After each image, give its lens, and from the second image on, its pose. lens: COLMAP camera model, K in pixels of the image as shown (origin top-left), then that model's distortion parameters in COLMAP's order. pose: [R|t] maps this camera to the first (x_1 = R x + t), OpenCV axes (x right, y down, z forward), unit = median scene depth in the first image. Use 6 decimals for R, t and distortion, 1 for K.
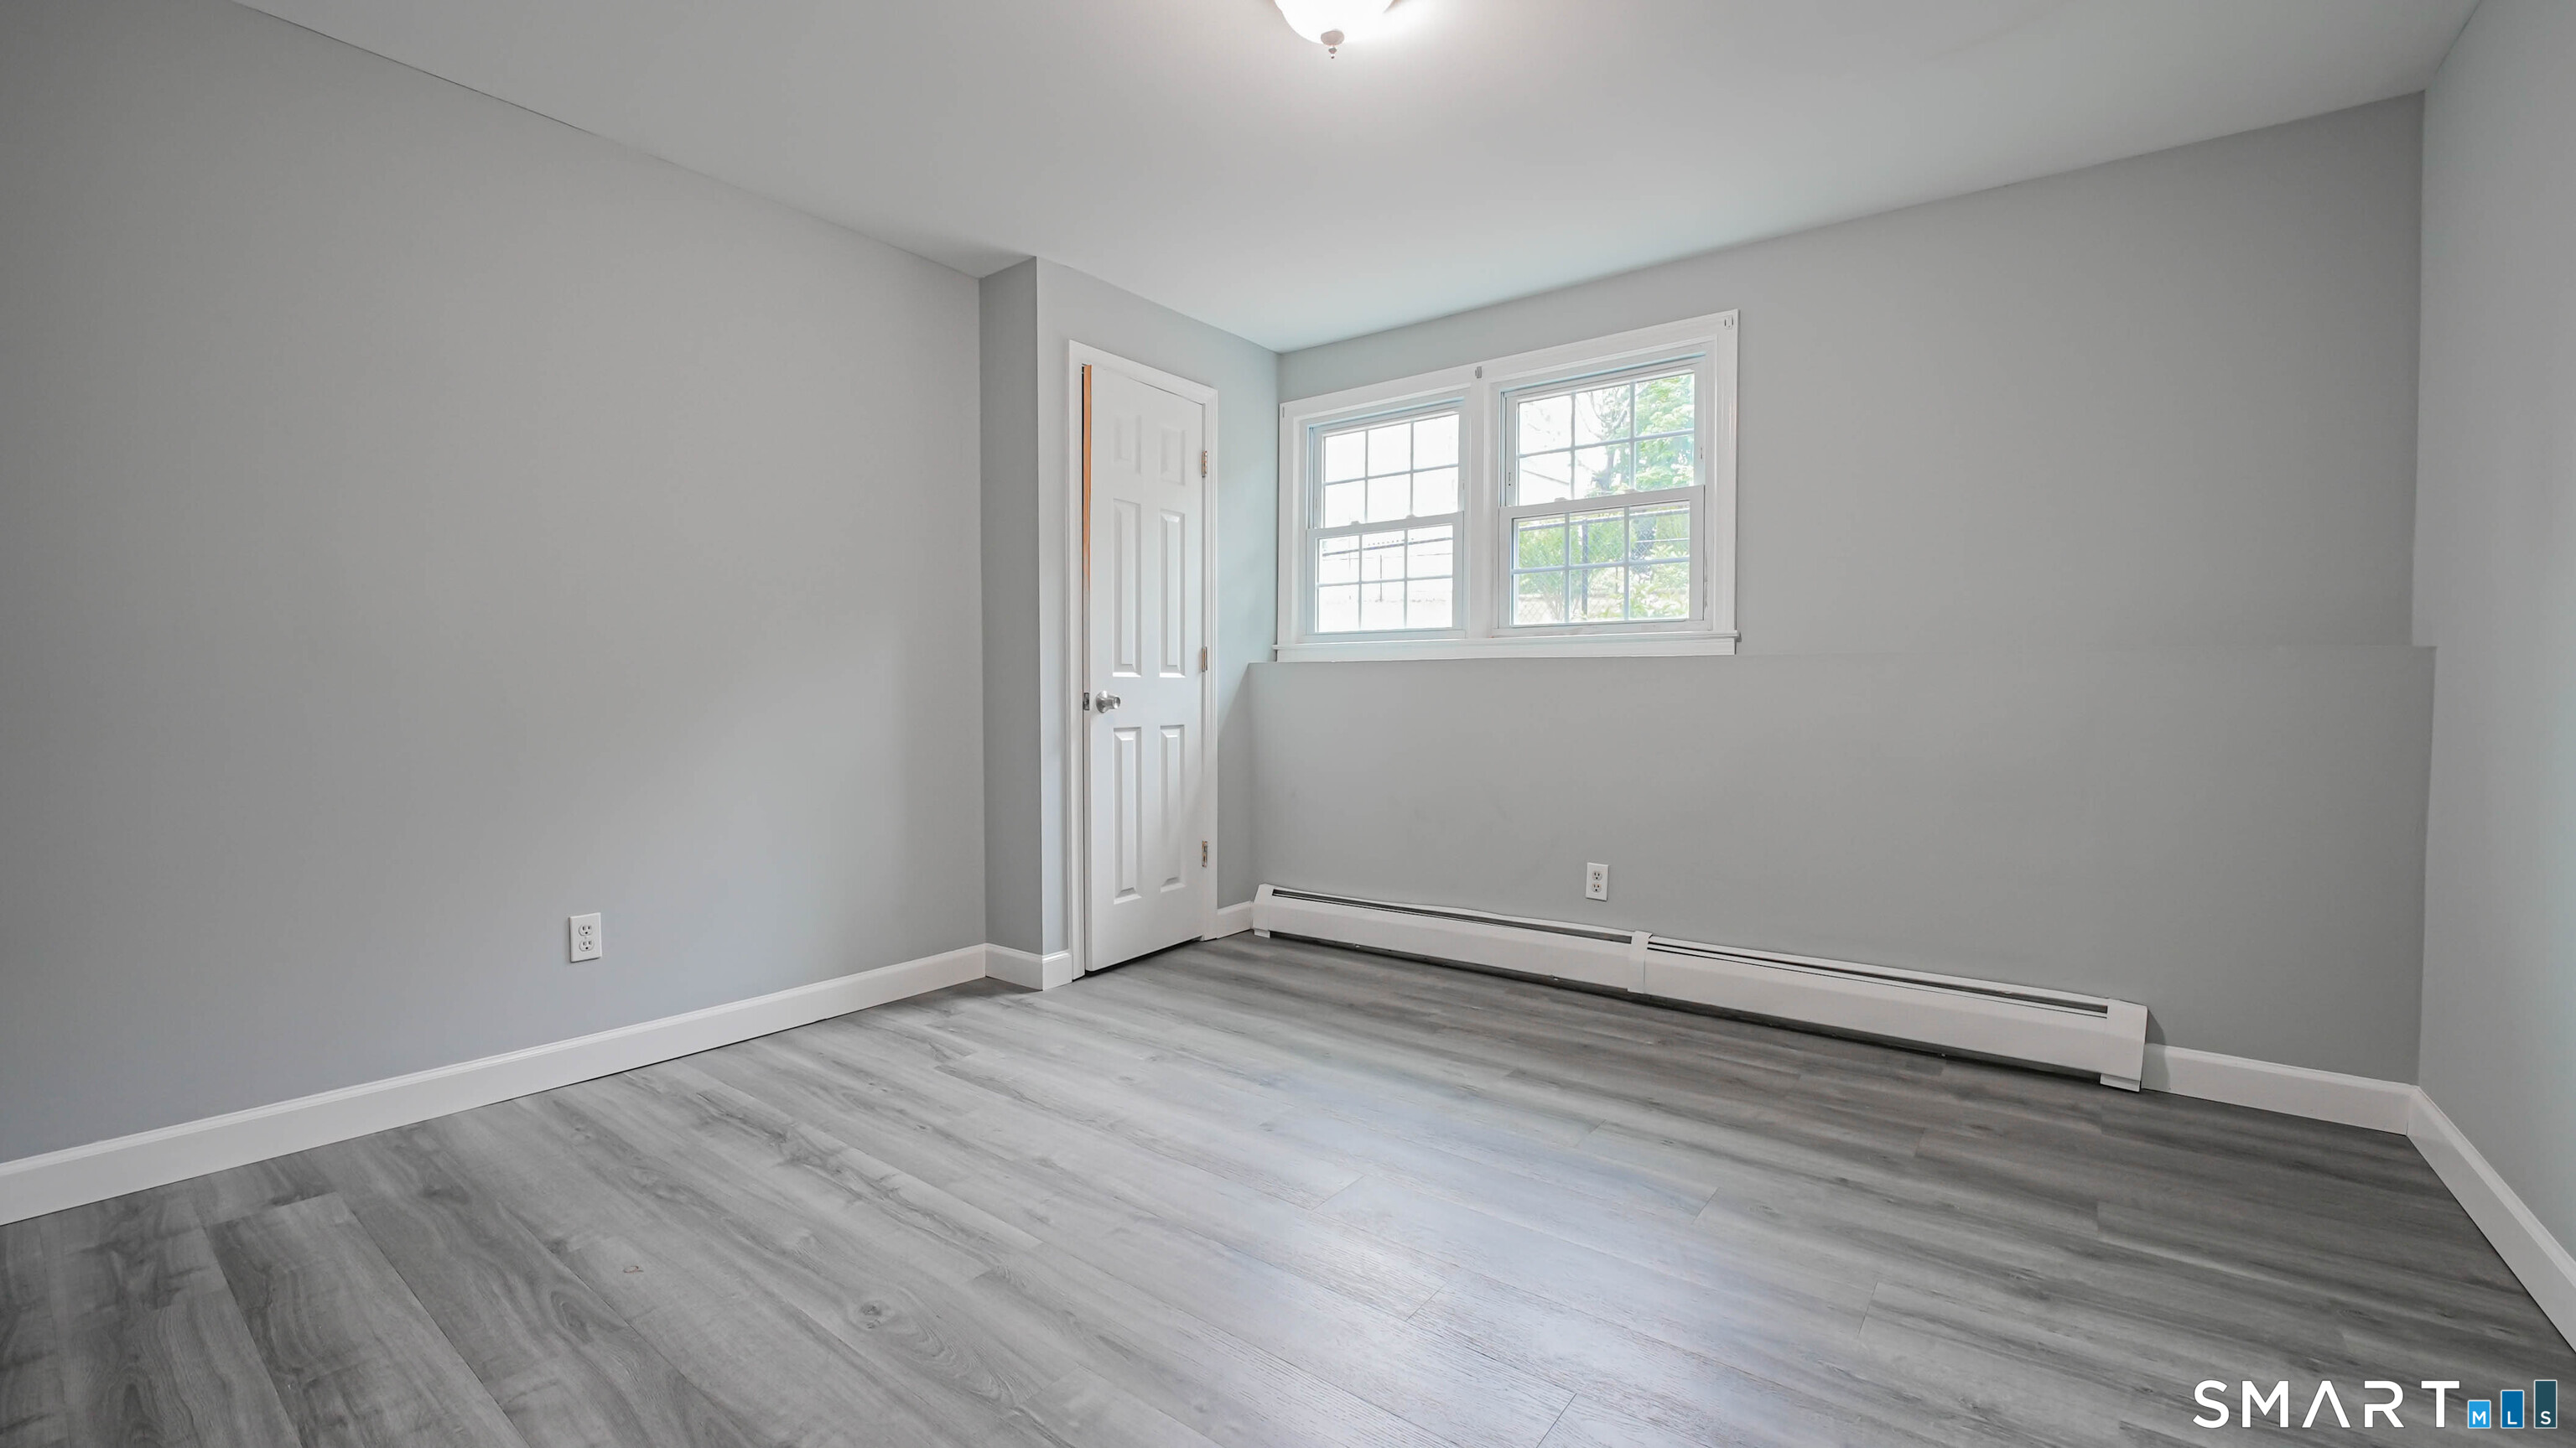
lens RADIAL K [[1035.8, 0, 1265.5], [0, 1035.8, 718.9], [0, 0, 1]] dist [-0.002186, -0.000172]
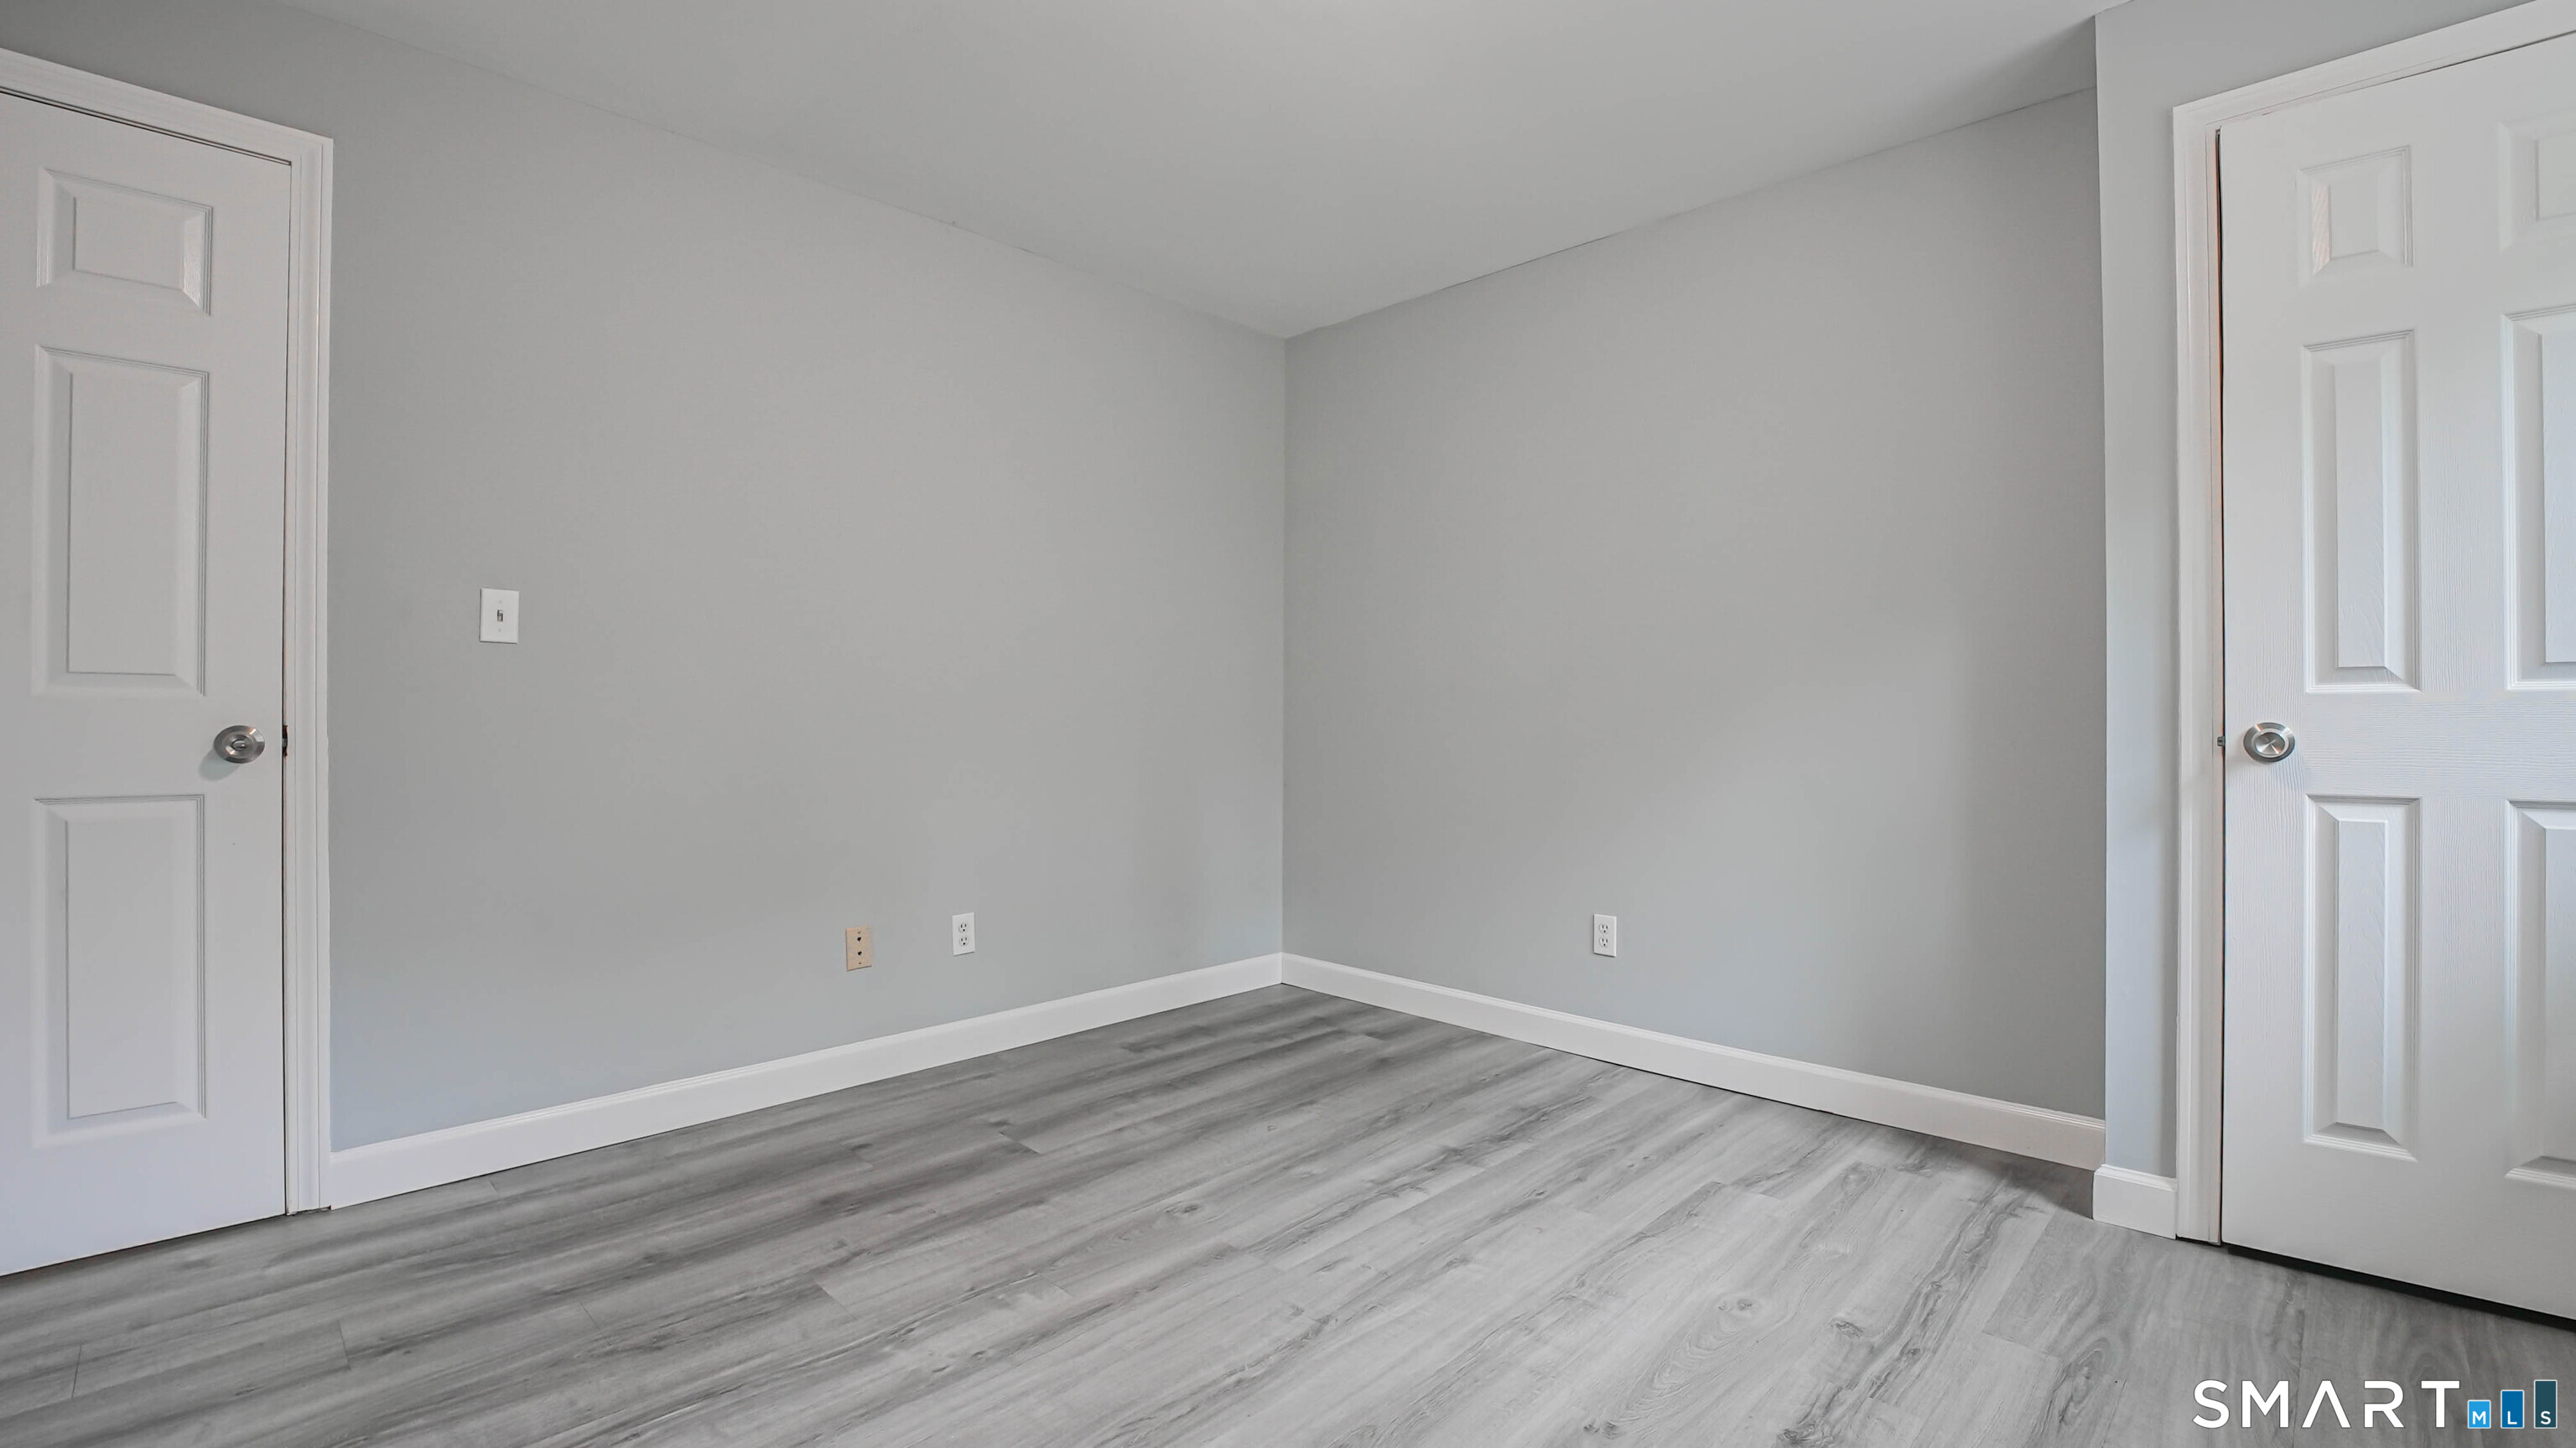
lens RADIAL K [[1098.6, 0, 1289.7], [0, 1098.6, 711.9], [0, 0, 1]] dist [-0.011209, -0.000125]
pose [[-0.082492, -0.003628, -0.996585, 0.666857], [-0.024547, 0.999697, -0.001607, -0.030232], [0.996289, 0.024331, -0.082556, 0.846257]]
